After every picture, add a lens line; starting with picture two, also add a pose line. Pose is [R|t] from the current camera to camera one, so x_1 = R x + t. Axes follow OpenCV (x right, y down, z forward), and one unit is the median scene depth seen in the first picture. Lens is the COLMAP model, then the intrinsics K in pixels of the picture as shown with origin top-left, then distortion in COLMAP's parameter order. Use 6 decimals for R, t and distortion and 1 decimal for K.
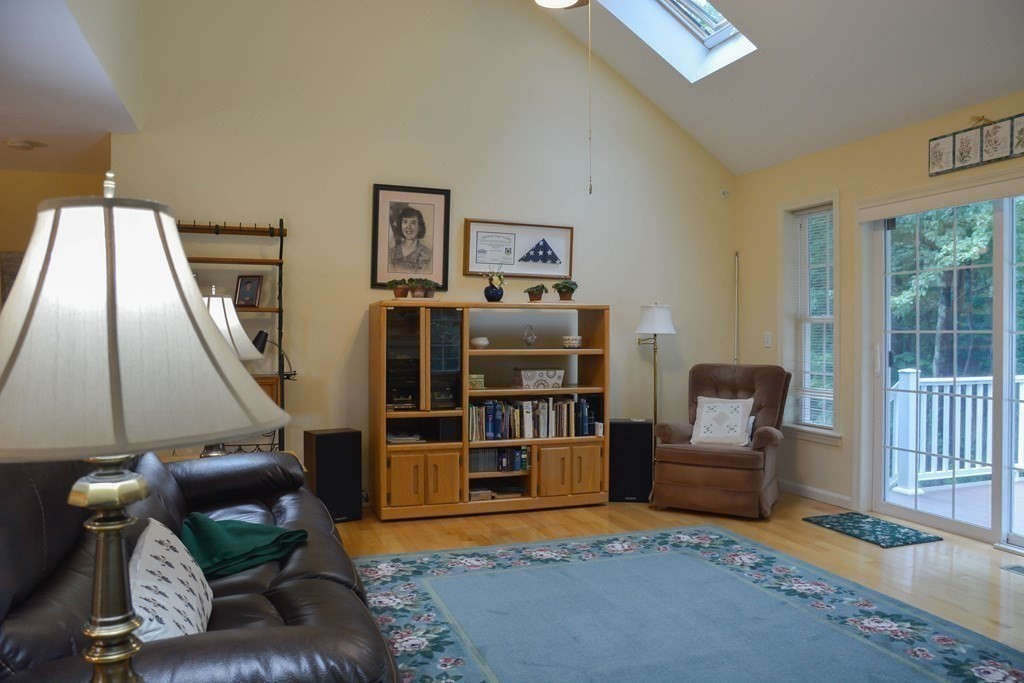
lens RADIAL K [[775.1, 0, 526.9], [0, 775.1, 338.0], [0, 0, 1]] dist [-0.124598, 0.097205]
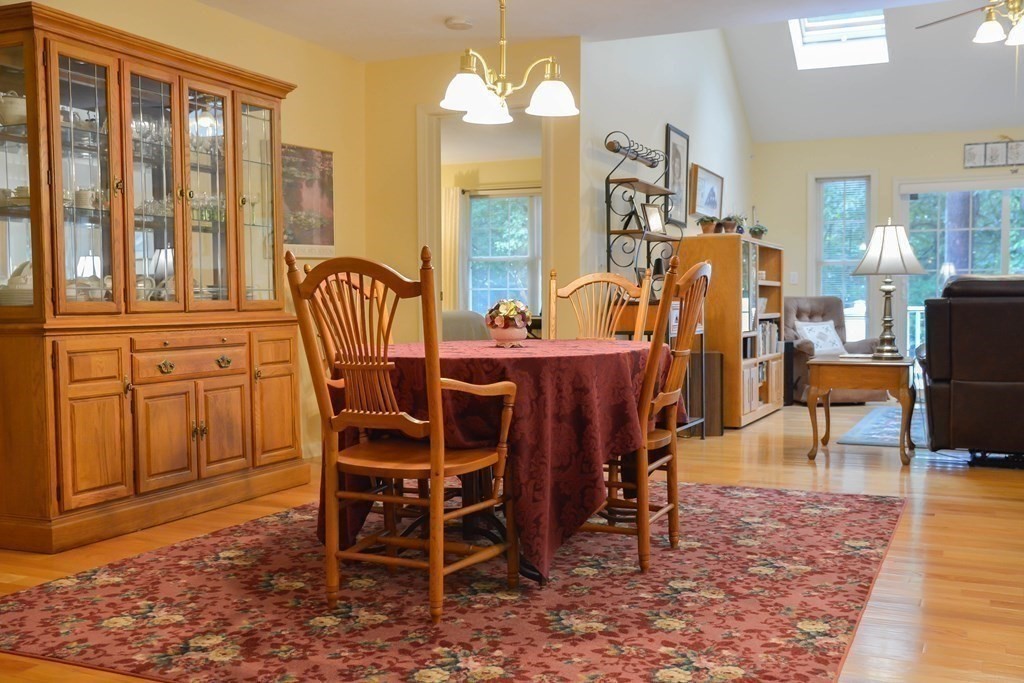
lens RADIAL K [[1045.2, 0, 512.0], [0, 1045.2, 341.5], [0, 0, 1]] dist [-0.063934, 0.160131]
pose [[0.693735, -0.031662, 0.719534, -1.800006], [0.010727, 0.999377, 0.033633, 0.063119], [-0.720151, -0.015614, 0.693642, 0.203369]]
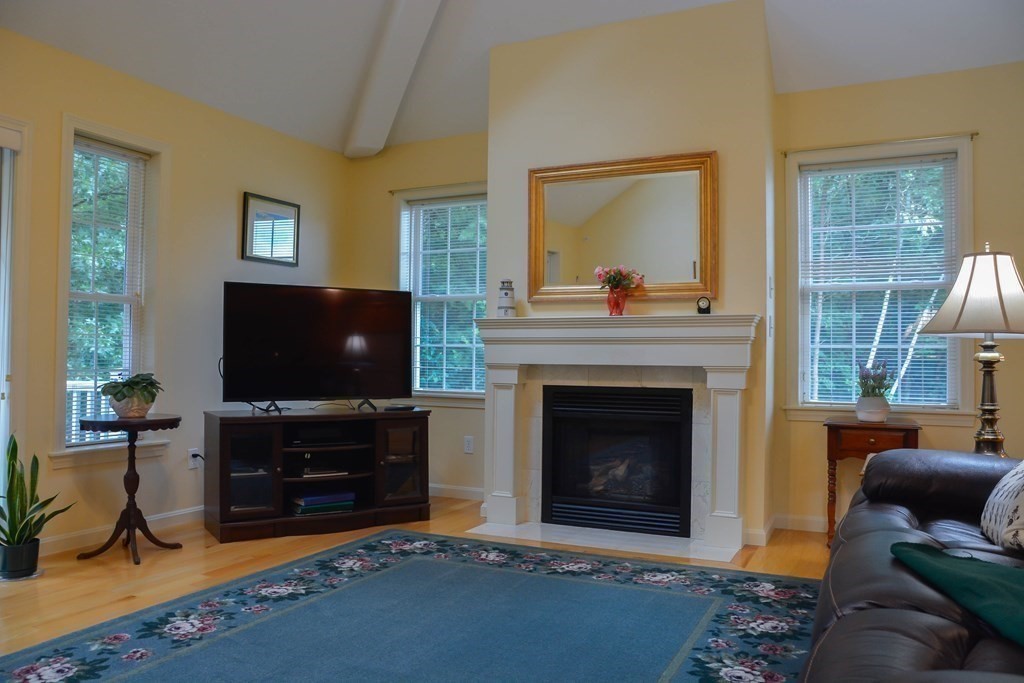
lens RADIAL K [[775.1, 0, 526.9], [0, 775.1, 338.0], [0, 0, 1]] dist [-0.124598, 0.097205]
pose [[-0.708131, 0.005209, 0.706062, -0.326620], [-0.005817, 0.999896, -0.013210, 0.039098], [-0.706057, -0.013462, -0.708027, 1.005673]]
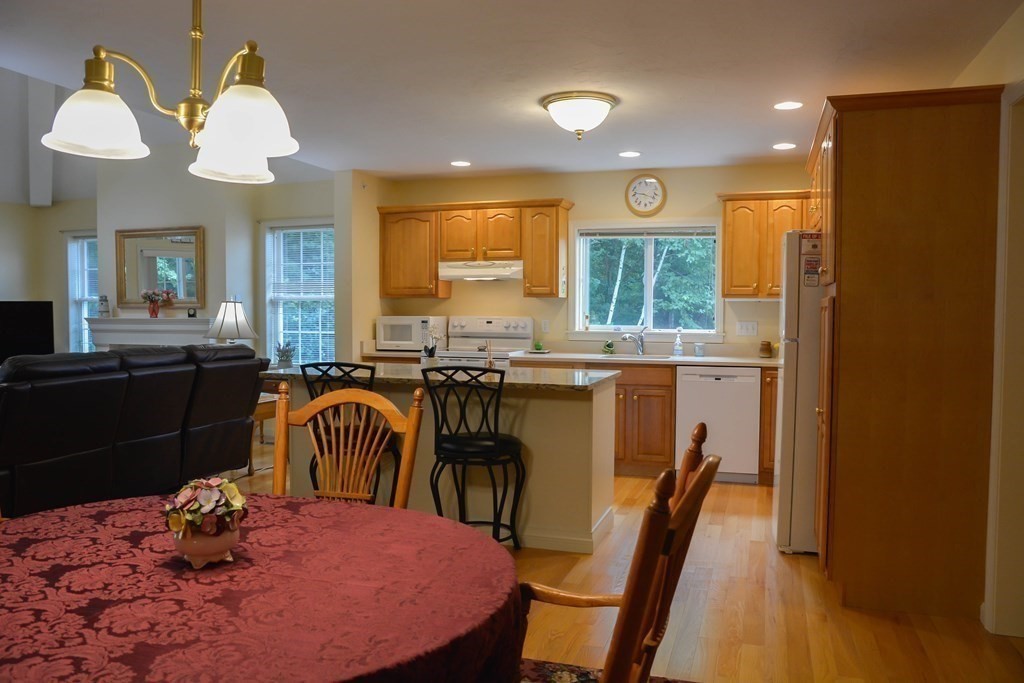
lens RADIAL K [[775.1, 0, 526.9], [0, 775.1, 338.0], [0, 0, 1]] dist [-0.124598, 0.097205]
pose [[-0.792989, -0.030177, 0.608488, -1.518883], [0.001619, 0.998665, 0.051636, -0.049637], [-0.609233, 0.041932, -0.791882, 1.083760]]
